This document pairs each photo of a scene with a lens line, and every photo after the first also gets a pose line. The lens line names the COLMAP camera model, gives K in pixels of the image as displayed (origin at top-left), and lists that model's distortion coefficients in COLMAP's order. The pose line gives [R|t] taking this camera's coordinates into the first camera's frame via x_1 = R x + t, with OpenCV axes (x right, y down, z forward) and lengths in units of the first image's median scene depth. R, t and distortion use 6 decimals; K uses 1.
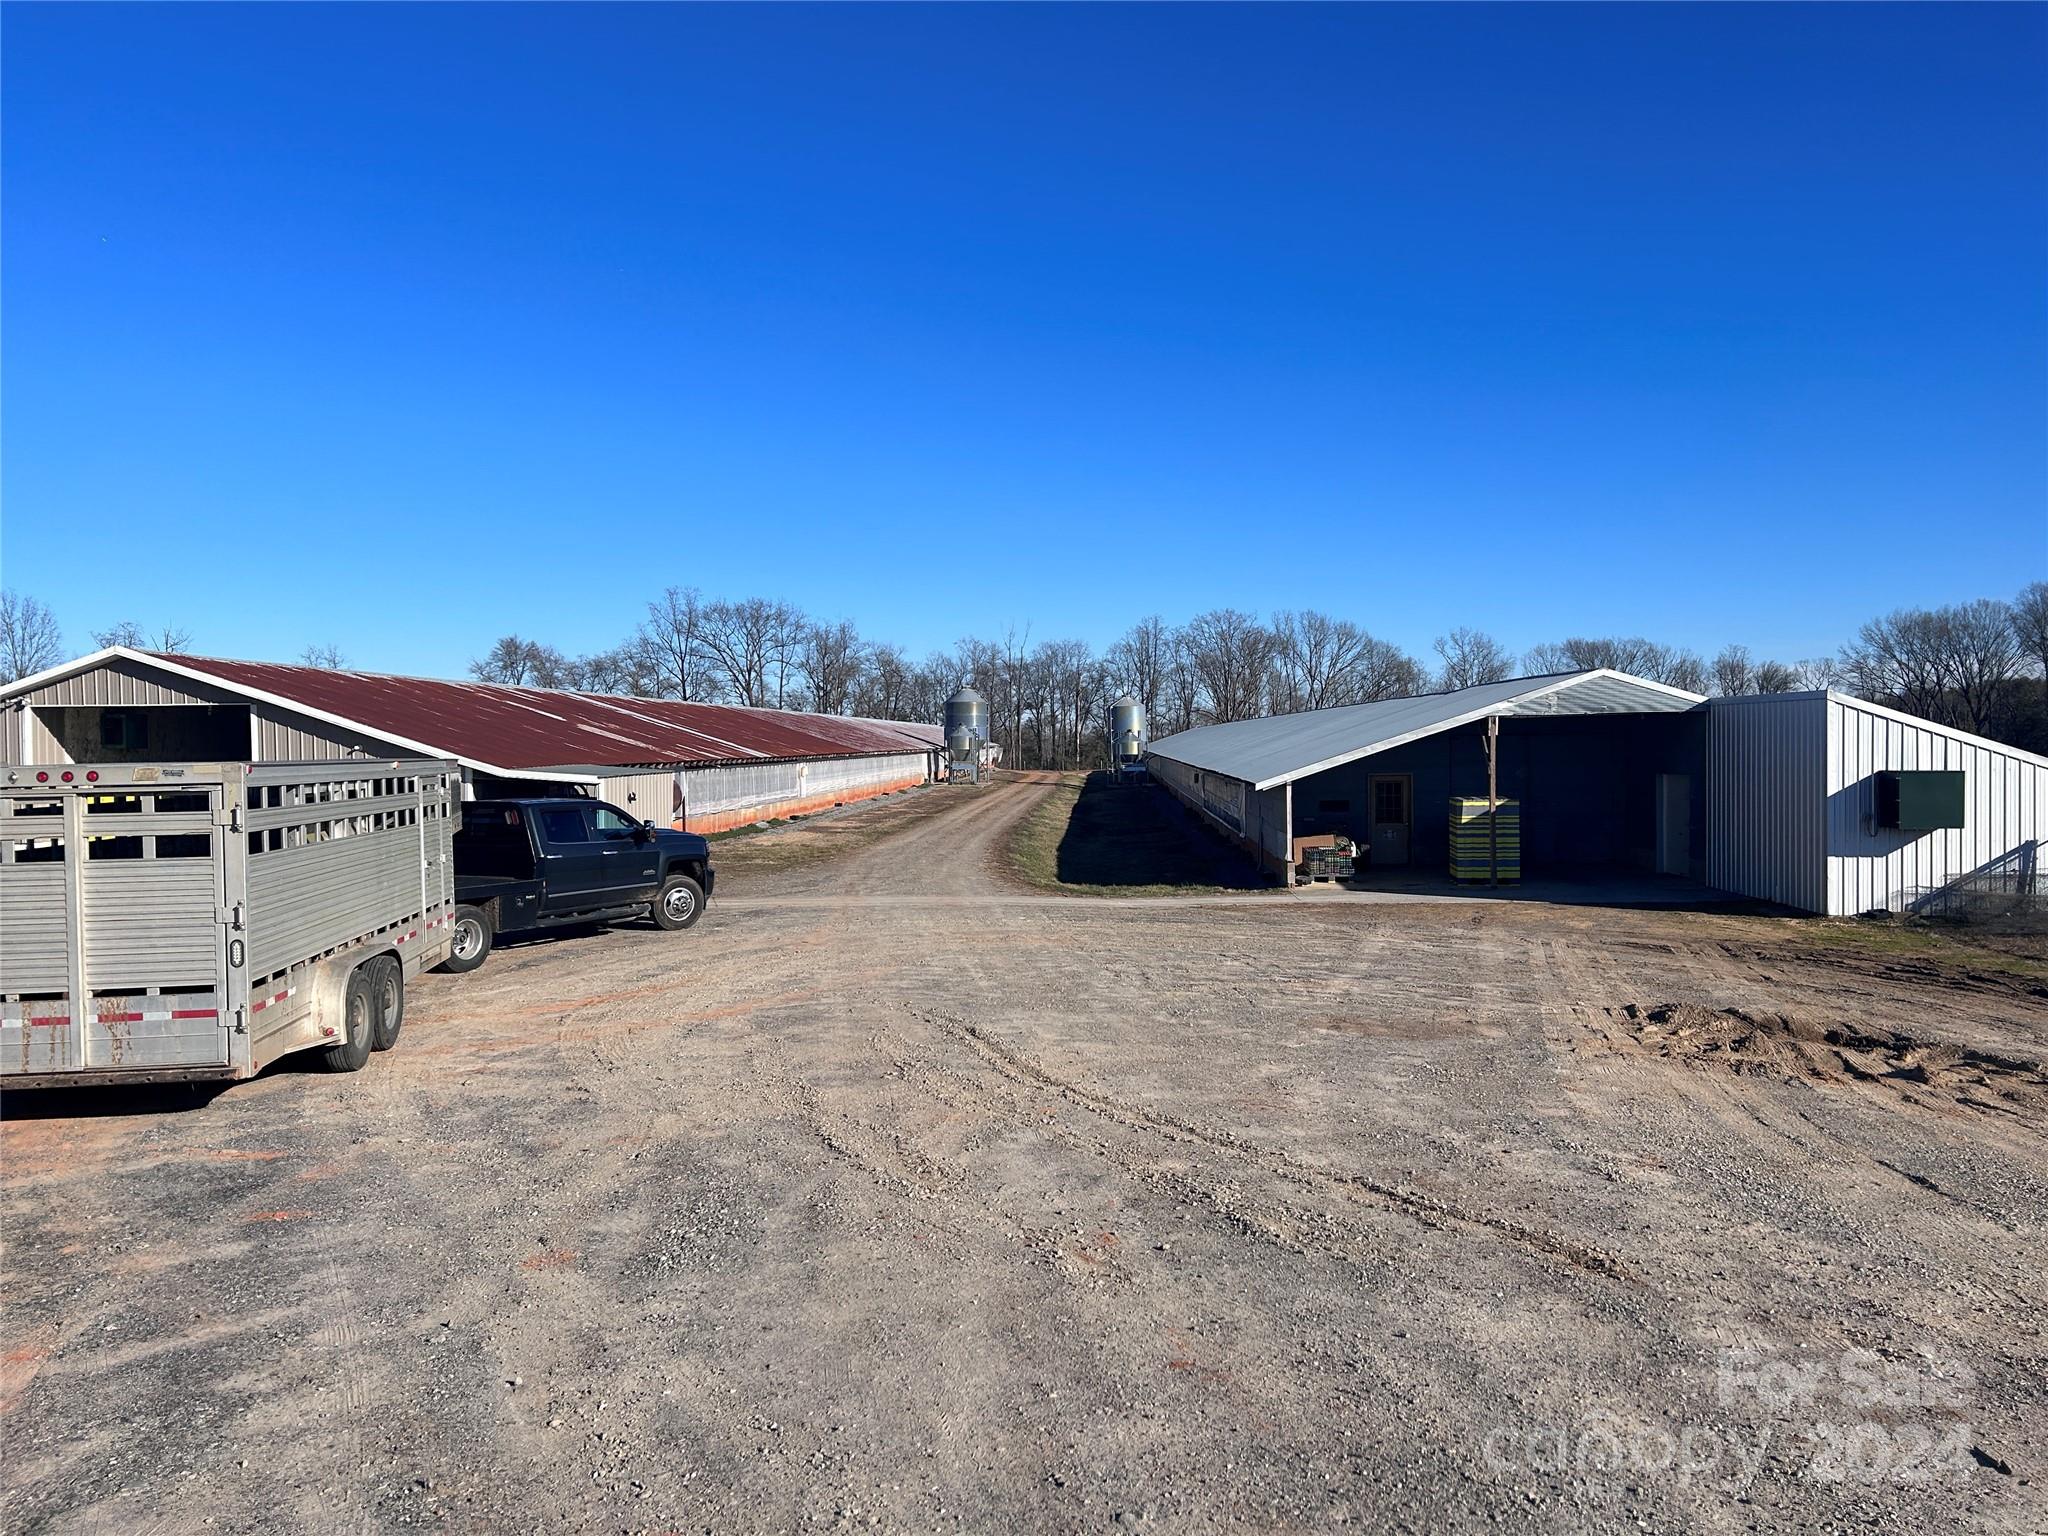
lens RADIAL K [[1539.6, 0, 1028.6], [0, 1539.6, 771.8], [0, 0, 1]] dist [0.072885, -0.076361]
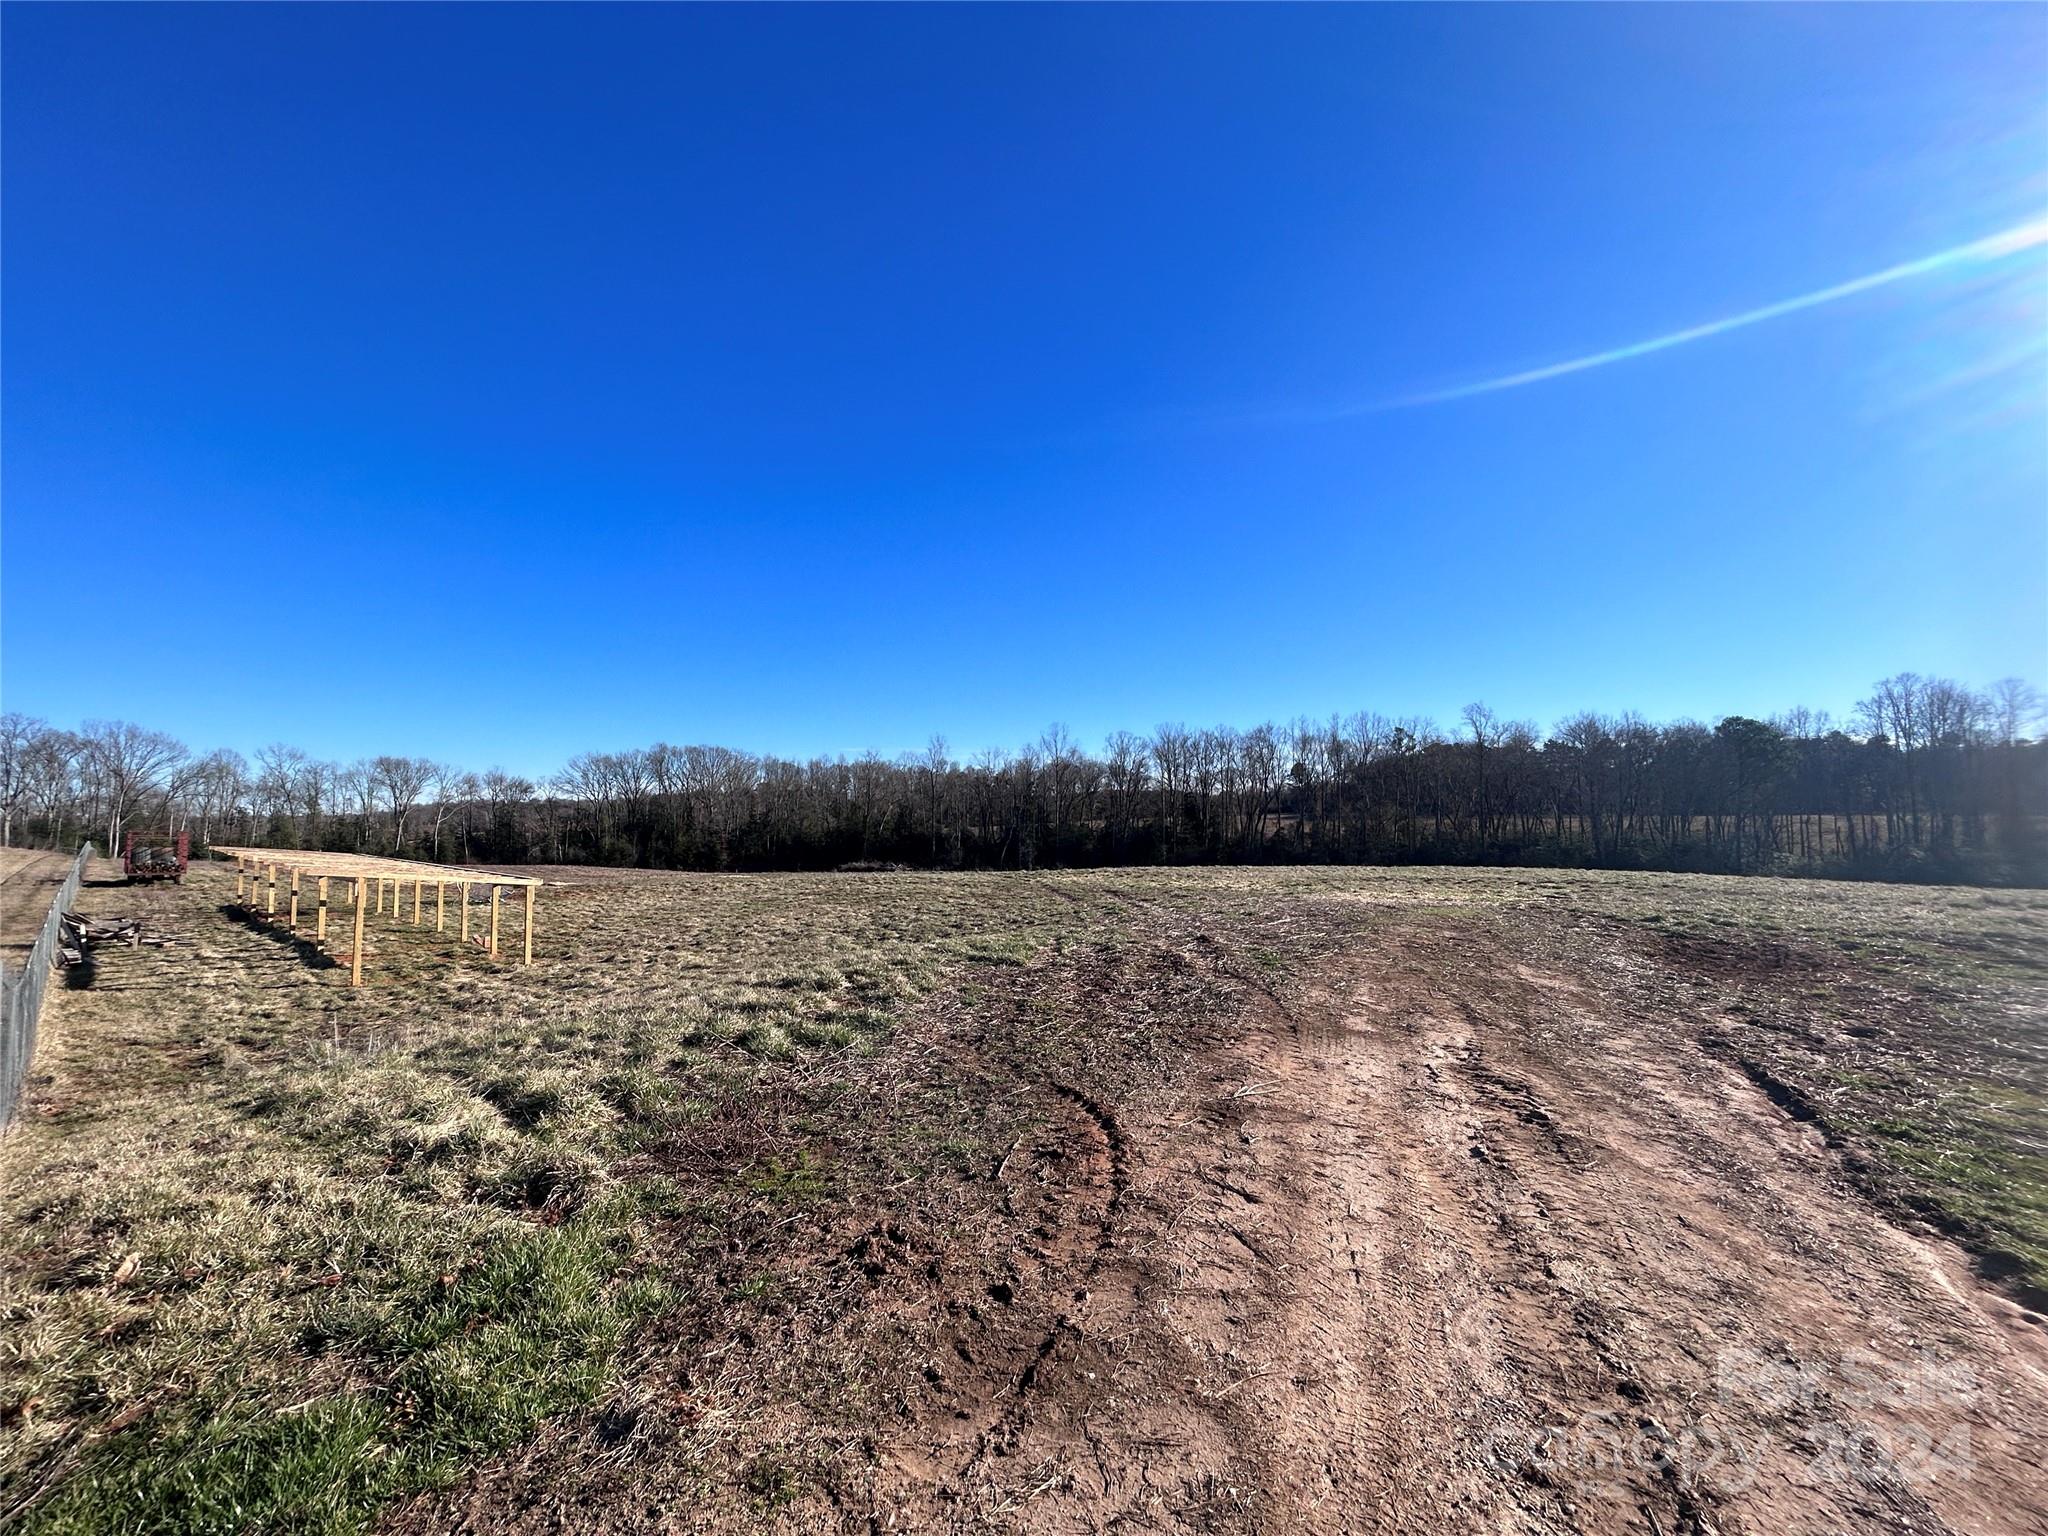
lens RADIAL K [[827.4, 0, 1020.2], [0, 827.4, 761.0], [0, 0, 1]] dist [0.002982, 0.000044]
pose [[0.632251, 0.056026, 0.772735, 0.297929], [0.014433, 0.996357, -0.084049, -0.004506], [-0.774629, 0.064292, 0.629140, -0.044652]]
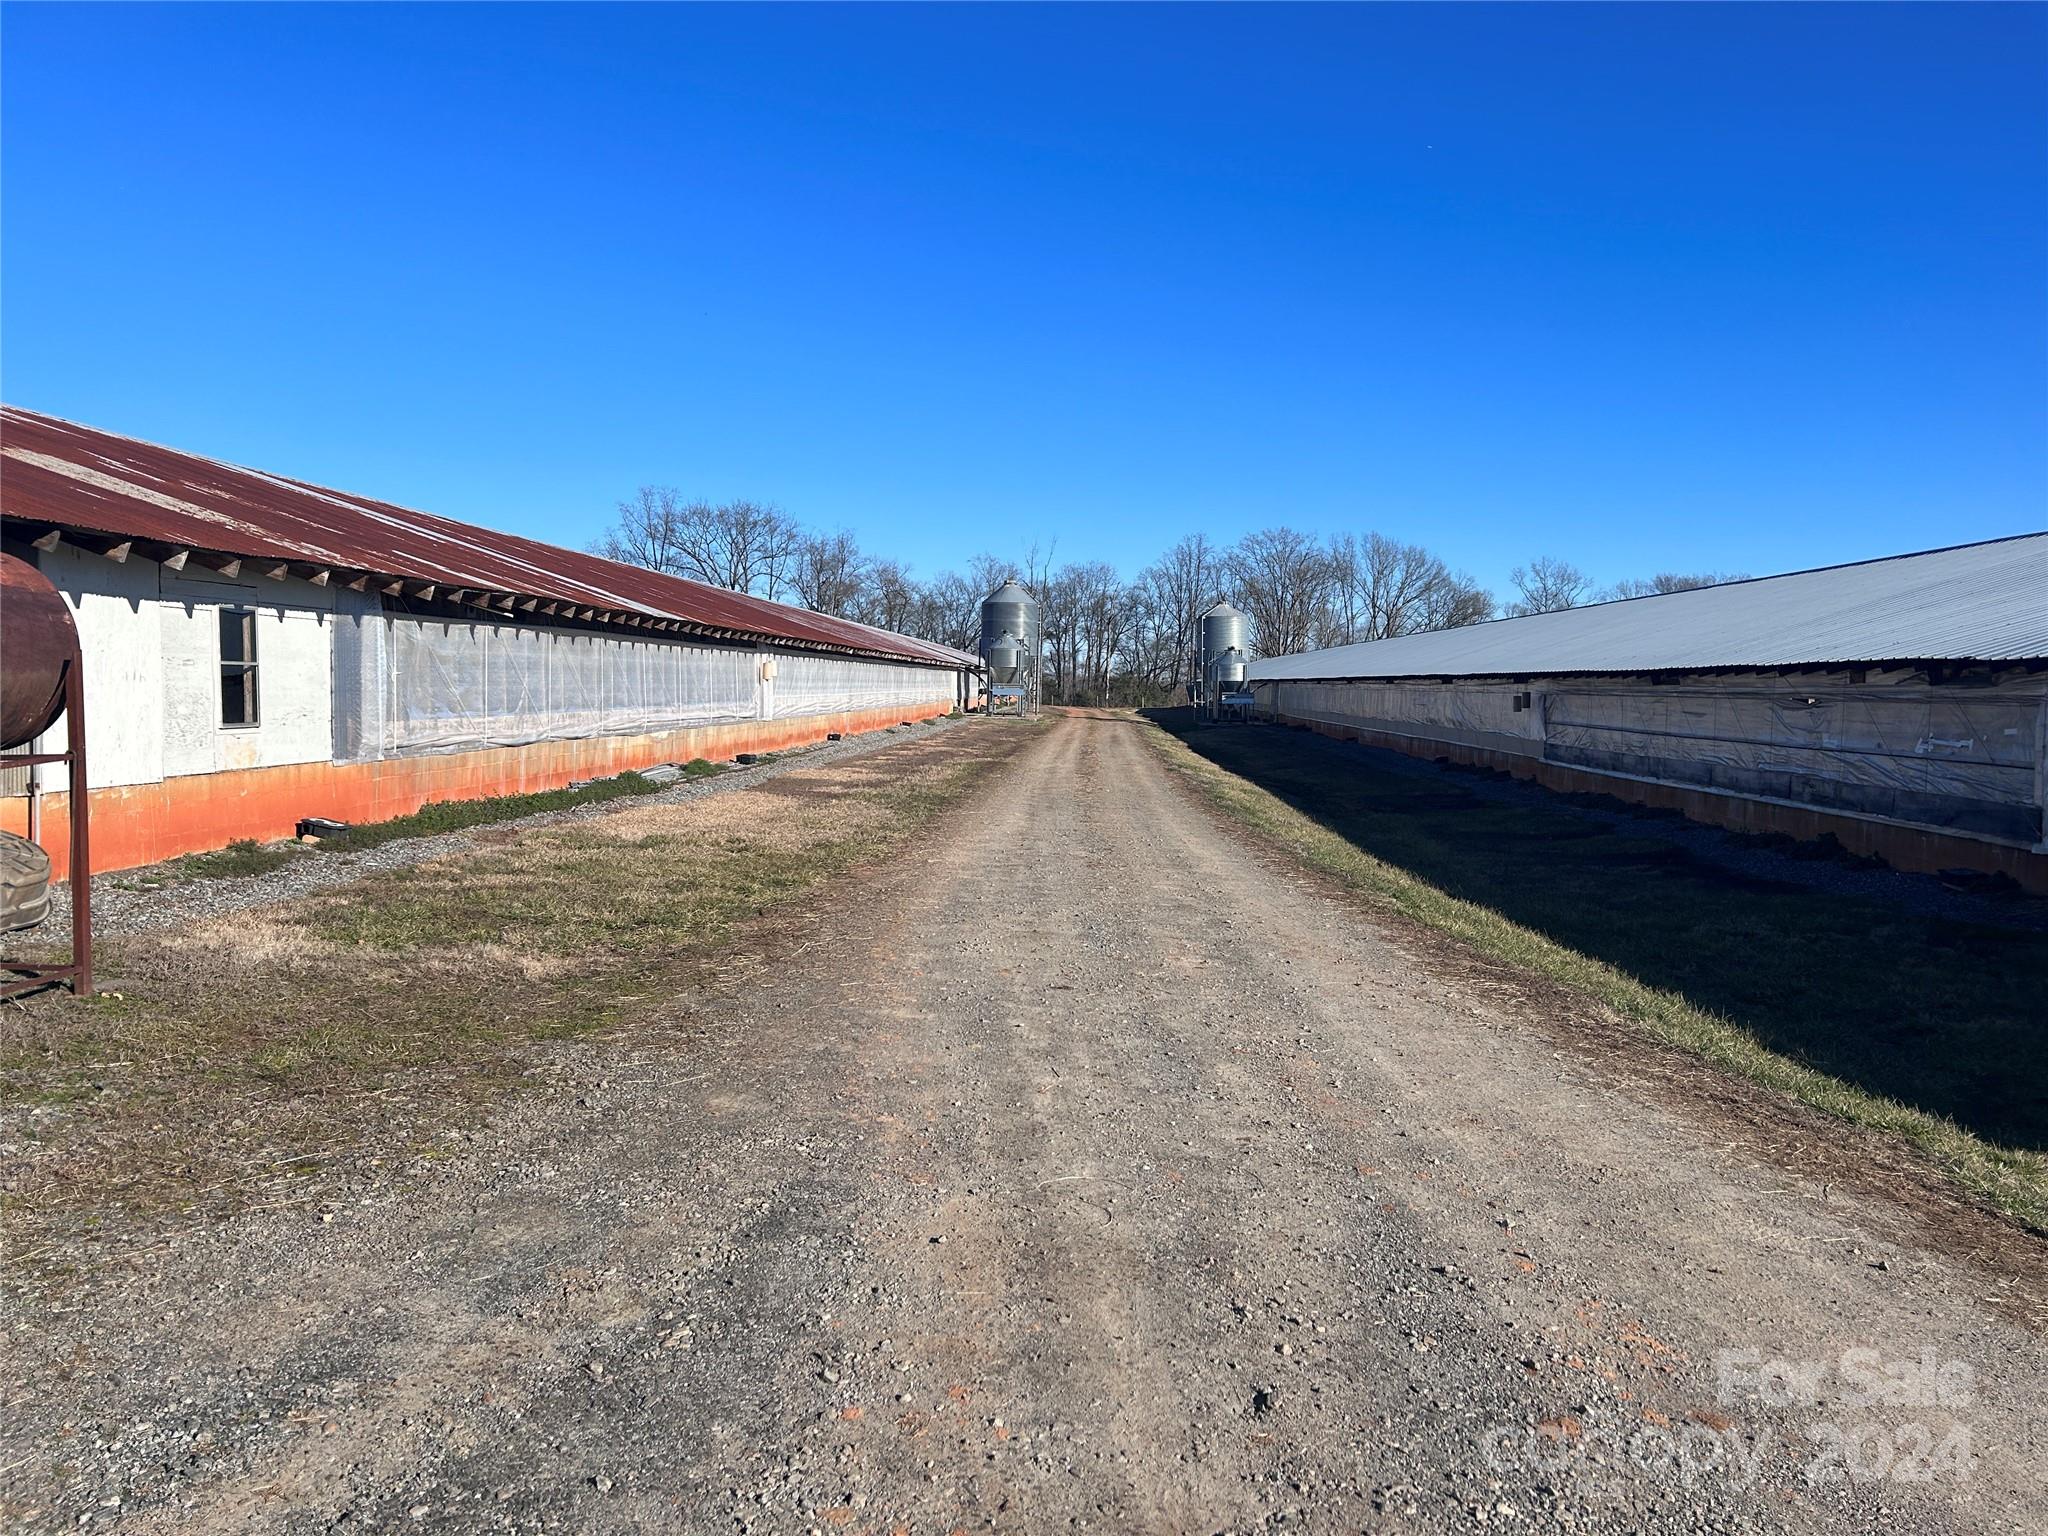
lens RADIAL K [[1539.6, 0, 1021.5], [0, 1539.6, 768.5], [0, 0, 1]] dist [0.072885, -0.076361]
pose [[0.999695, 0.024680, -0.000095, -0.035158], [-0.024661, 0.999071, 0.035331, 0.007319], [0.000967, -0.035318, 0.999376, 0.281284]]
